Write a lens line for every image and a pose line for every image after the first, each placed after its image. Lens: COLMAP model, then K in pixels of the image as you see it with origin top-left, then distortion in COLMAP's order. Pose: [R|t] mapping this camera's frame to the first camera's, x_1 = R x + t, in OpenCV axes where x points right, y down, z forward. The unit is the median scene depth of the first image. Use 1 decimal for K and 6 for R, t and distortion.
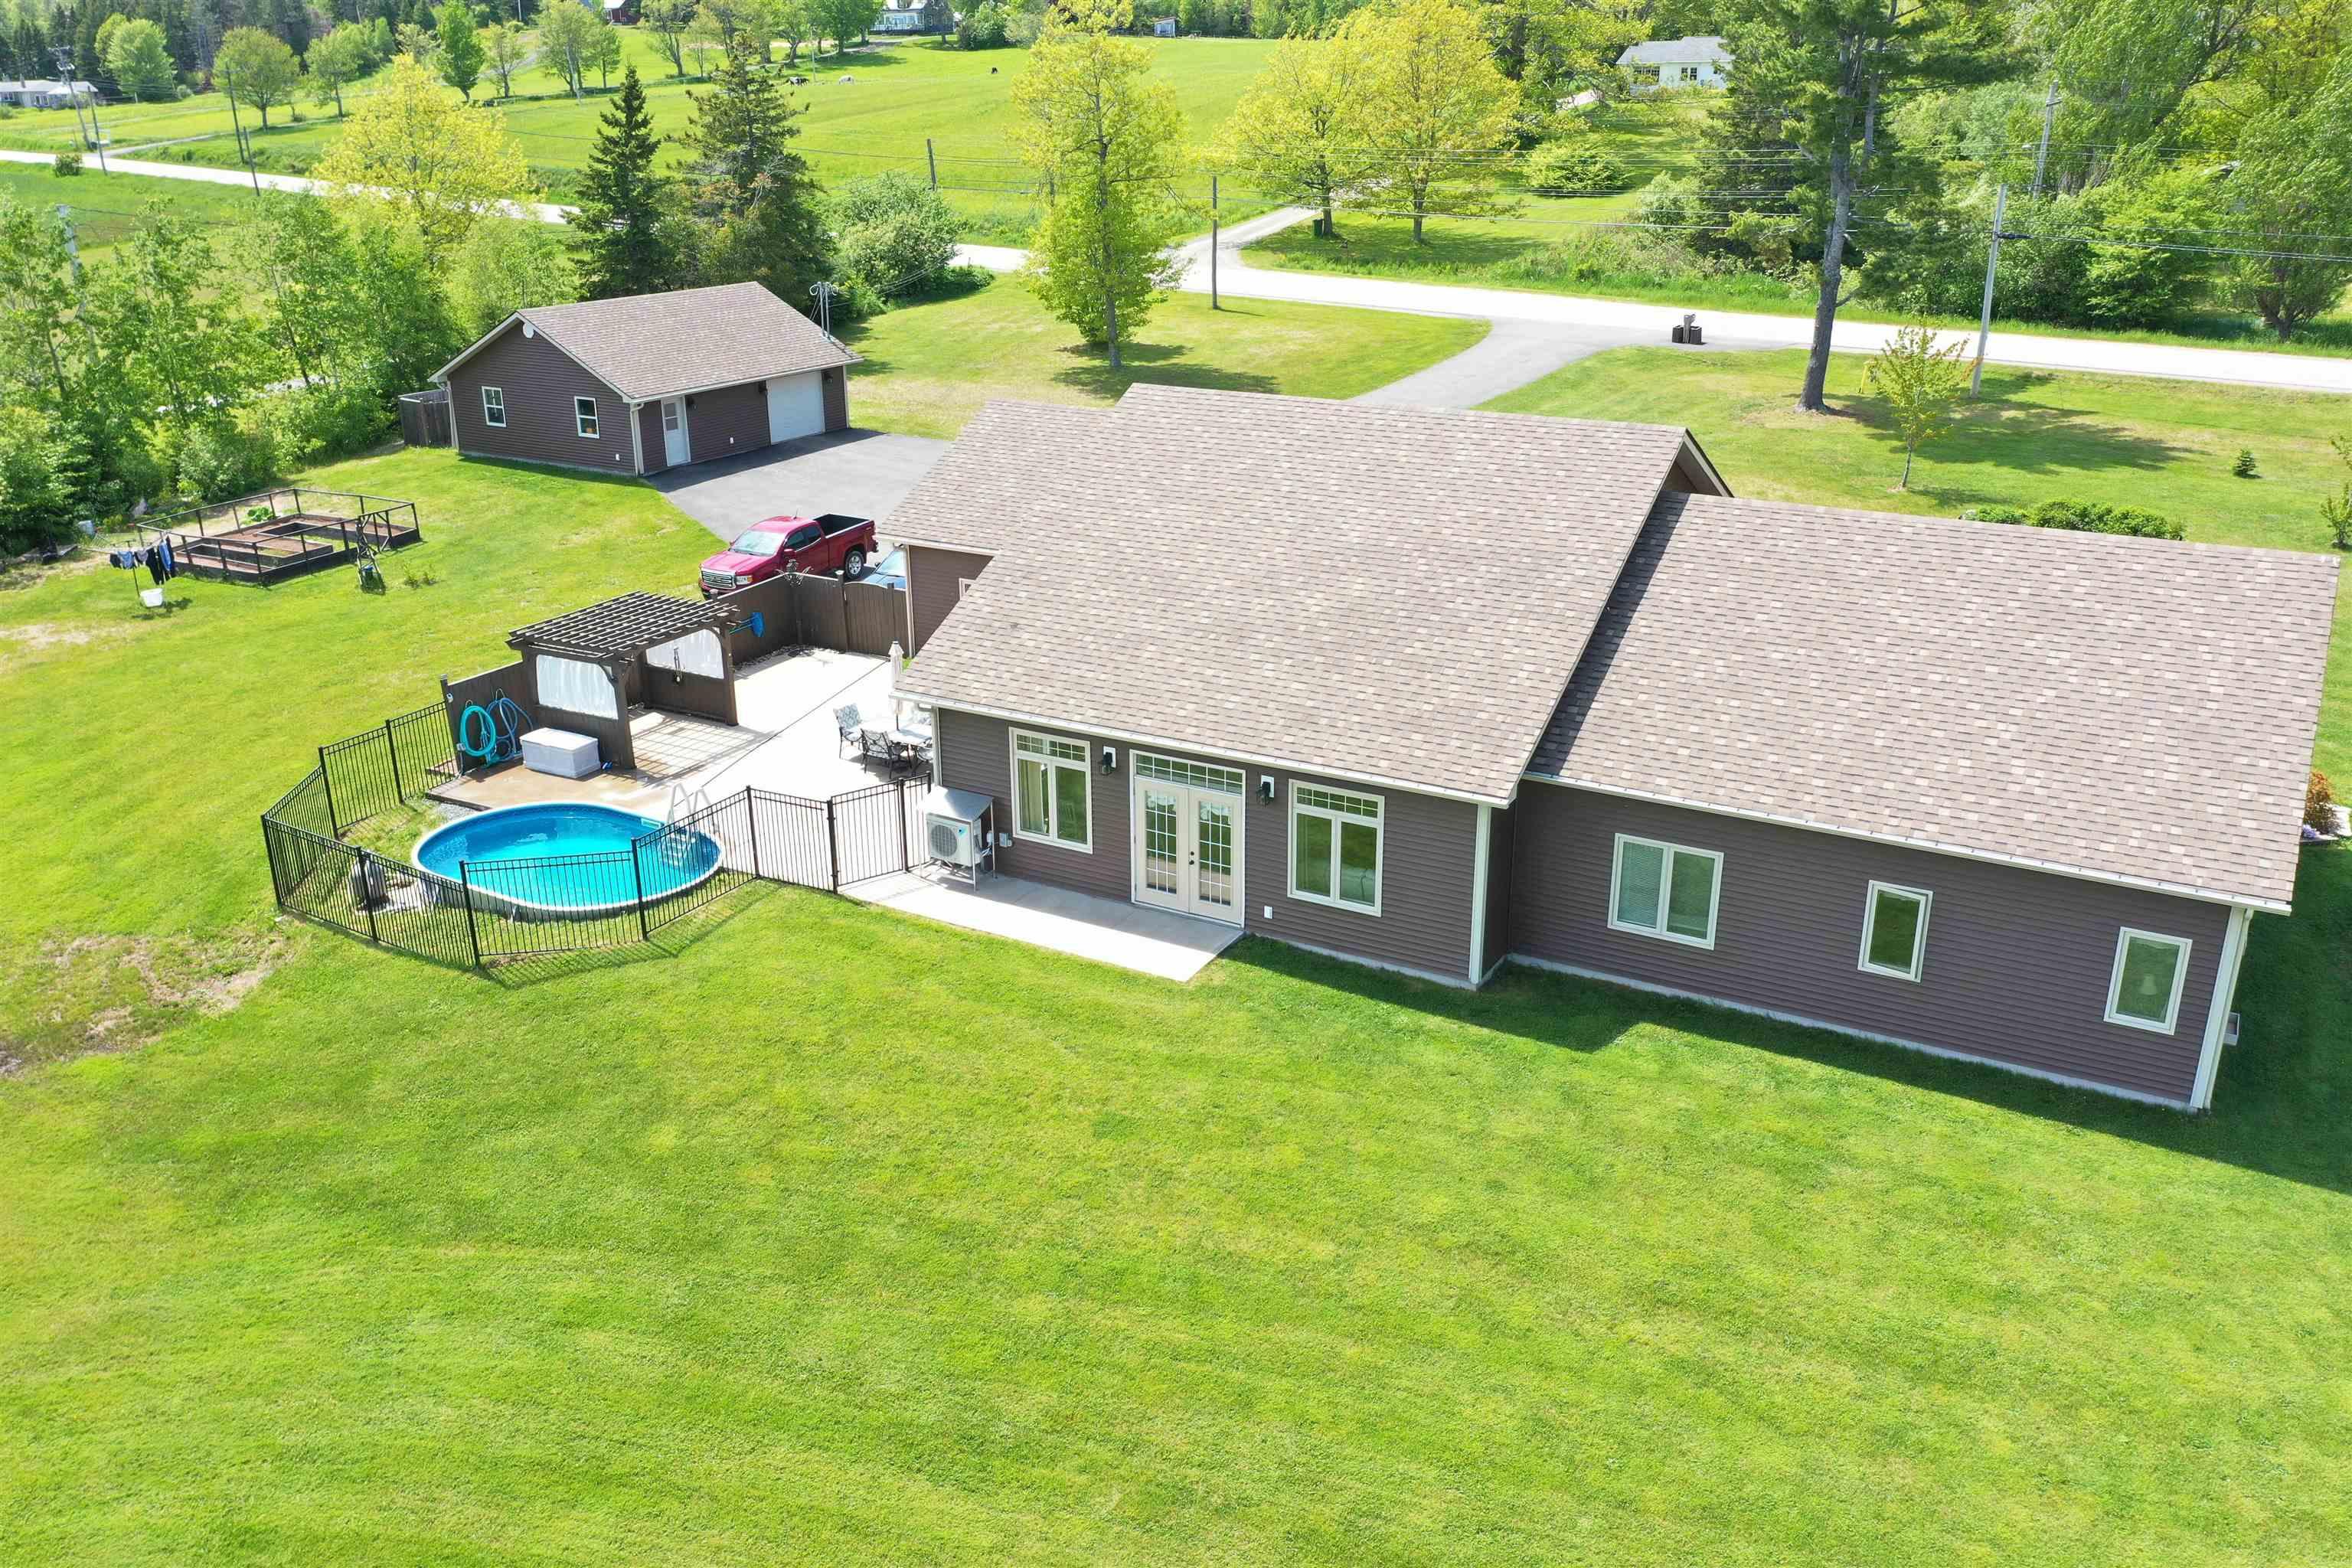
lens RADIAL K [[1868.1, 0, 1183.4], [0, 1868.1, 790.4], [0, 0, 1]] dist [-0.010556, 0.011011]
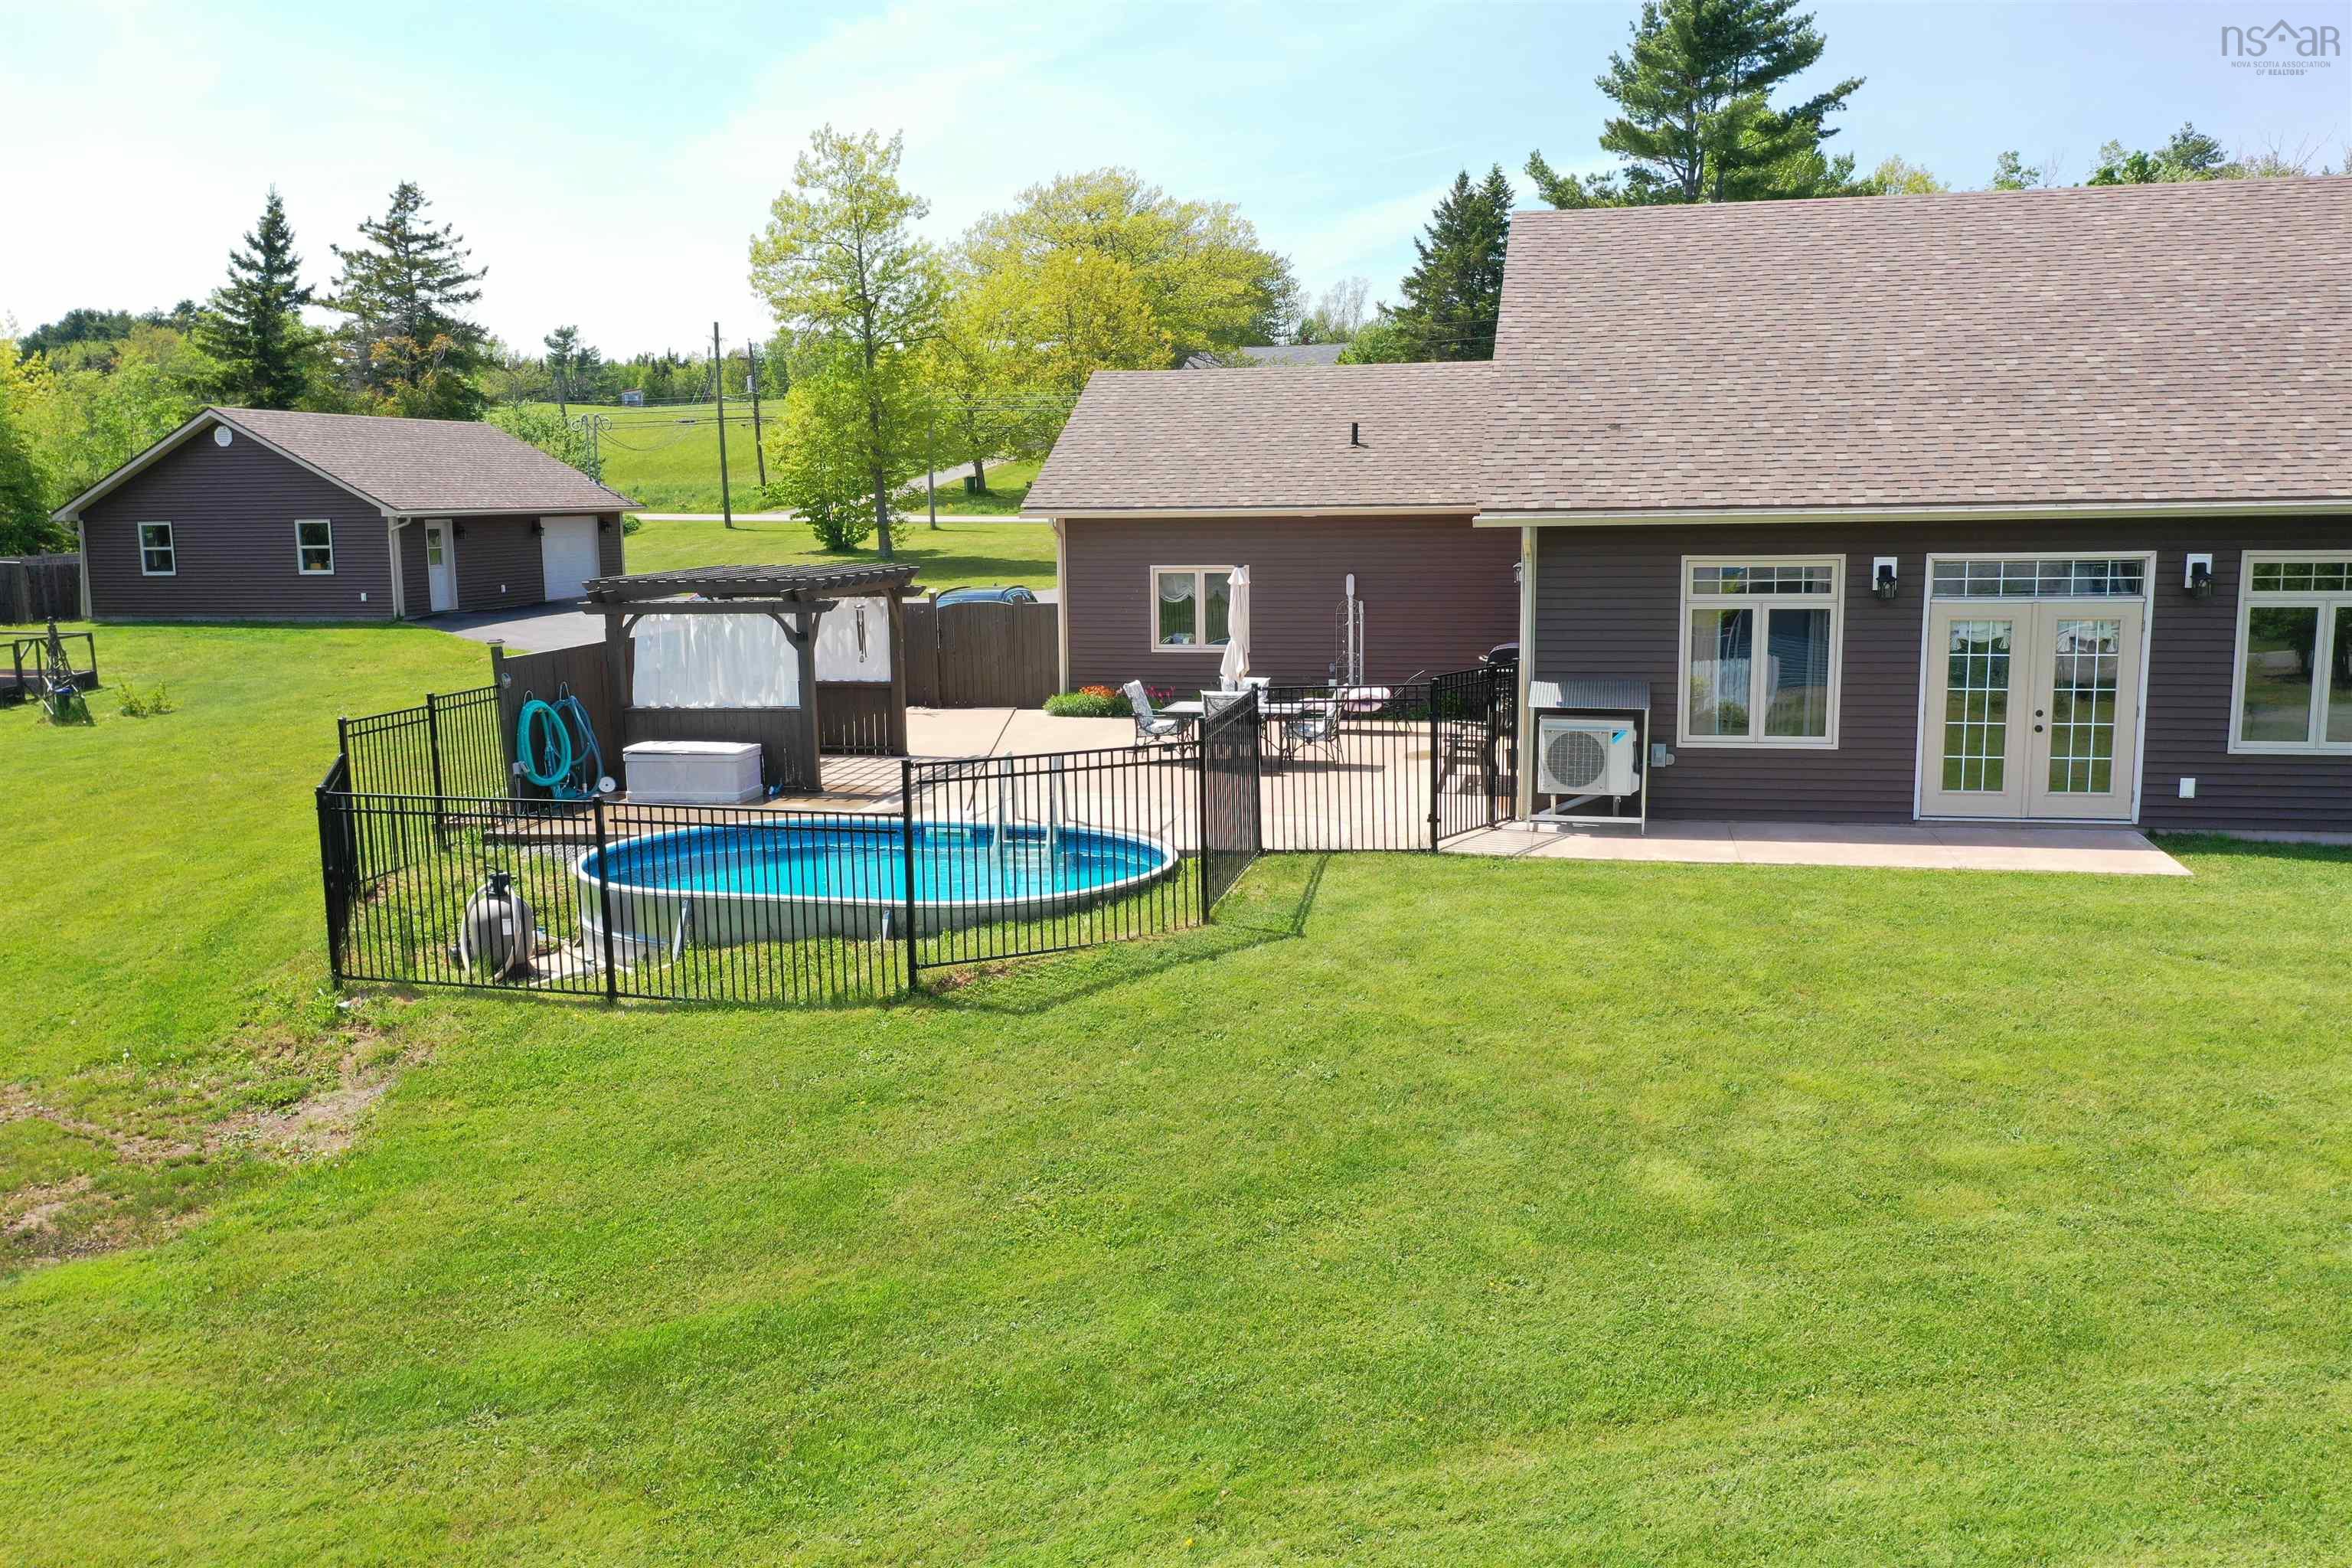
lens RADIAL K [[1868.1, 0, 1167.3], [0, 1868.1, 773.1], [0, 0, 1]] dist [-0.010556, 0.011011]
pose [[0.953705, -0.051165, 0.296360, -0.365998], [0.114553, 0.972939, -0.200667, 0.115684], [-0.278073, 0.225326, 0.933758, 0.406871]]
